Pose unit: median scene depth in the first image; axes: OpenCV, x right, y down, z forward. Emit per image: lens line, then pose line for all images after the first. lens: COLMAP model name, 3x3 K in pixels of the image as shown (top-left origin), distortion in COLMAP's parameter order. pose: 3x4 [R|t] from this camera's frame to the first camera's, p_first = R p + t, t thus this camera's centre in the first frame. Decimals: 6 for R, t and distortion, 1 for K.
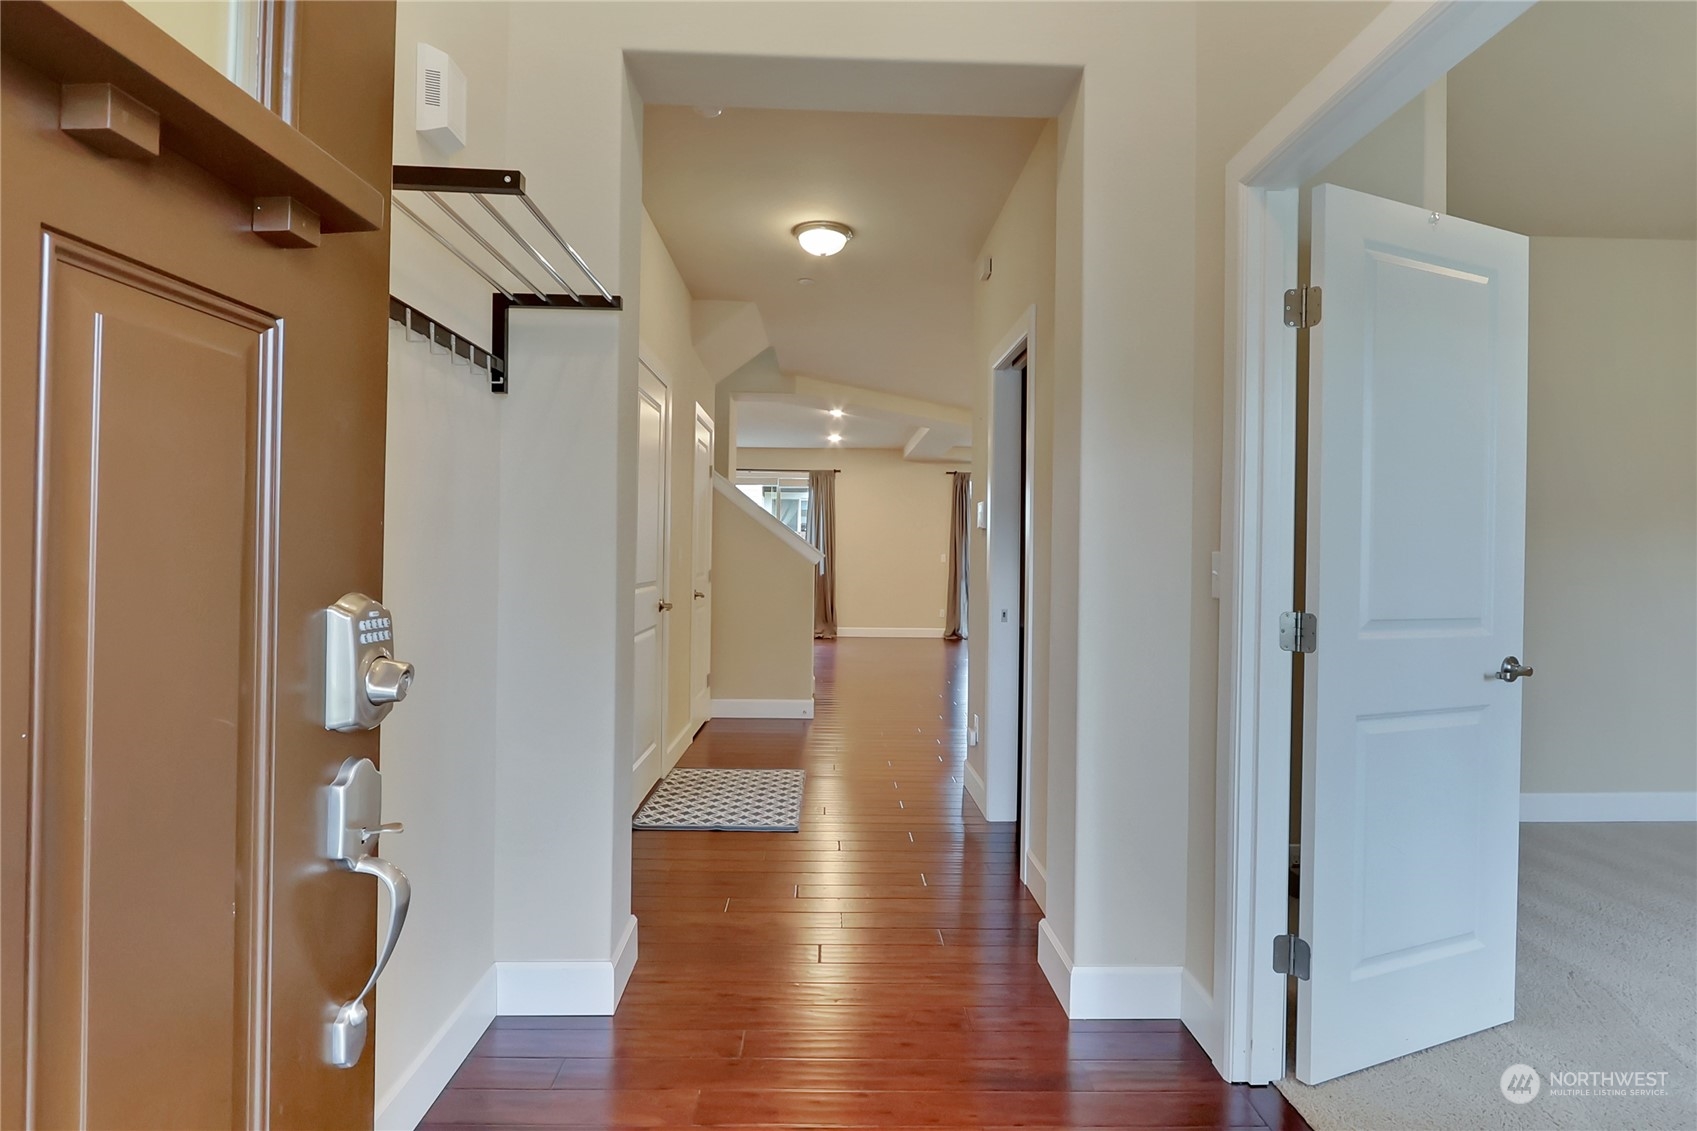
lens RADIAL K [[812.4, 0, 855.6], [0, 812.4, 555.6], [0, 0, 1]] dist [-0.002184, -0.000977]
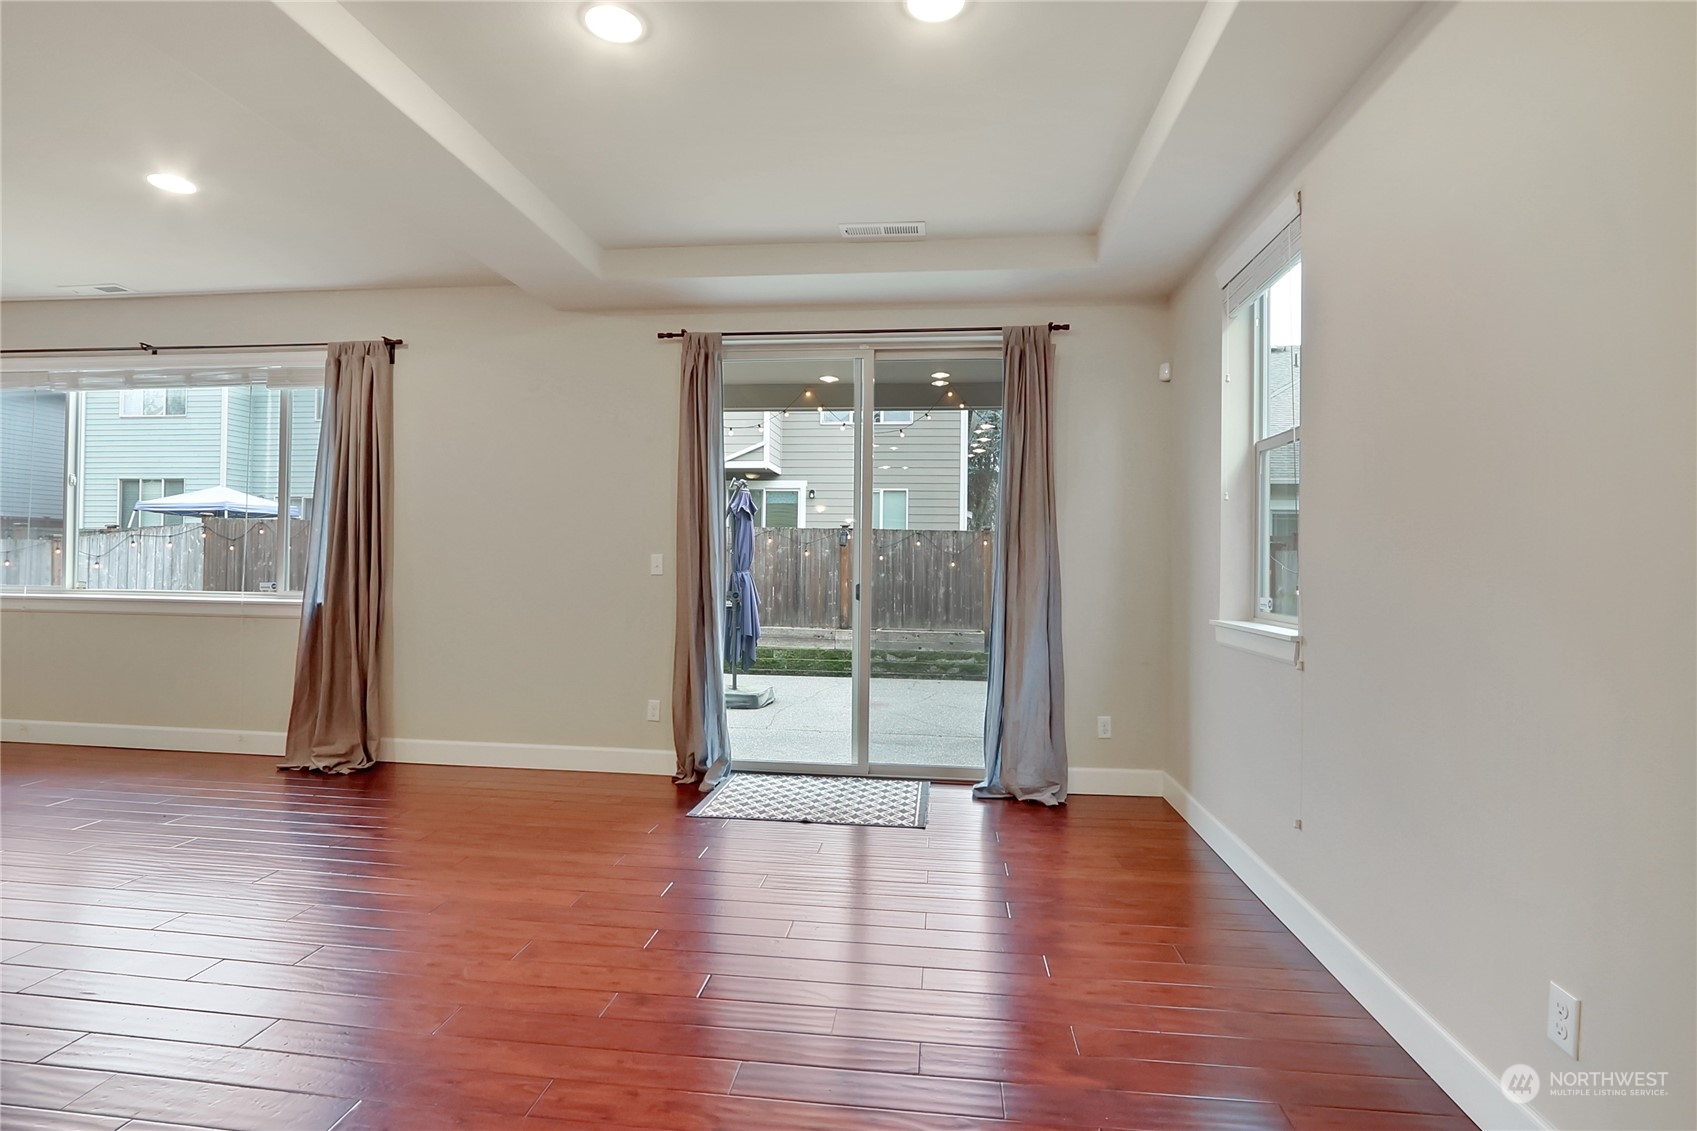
lens RADIAL K [[794.1, 0, 853.0], [0, 794.1, 556.3], [0, 0, 1]] dist [-0.020595, 0.004634]
pose [[0.991168, -0.003172, -0.132578, 0.250089], [0.001408, 0.999909, -0.013400, 0.005189], [0.132608, 0.013095, 0.991082, 0.654384]]
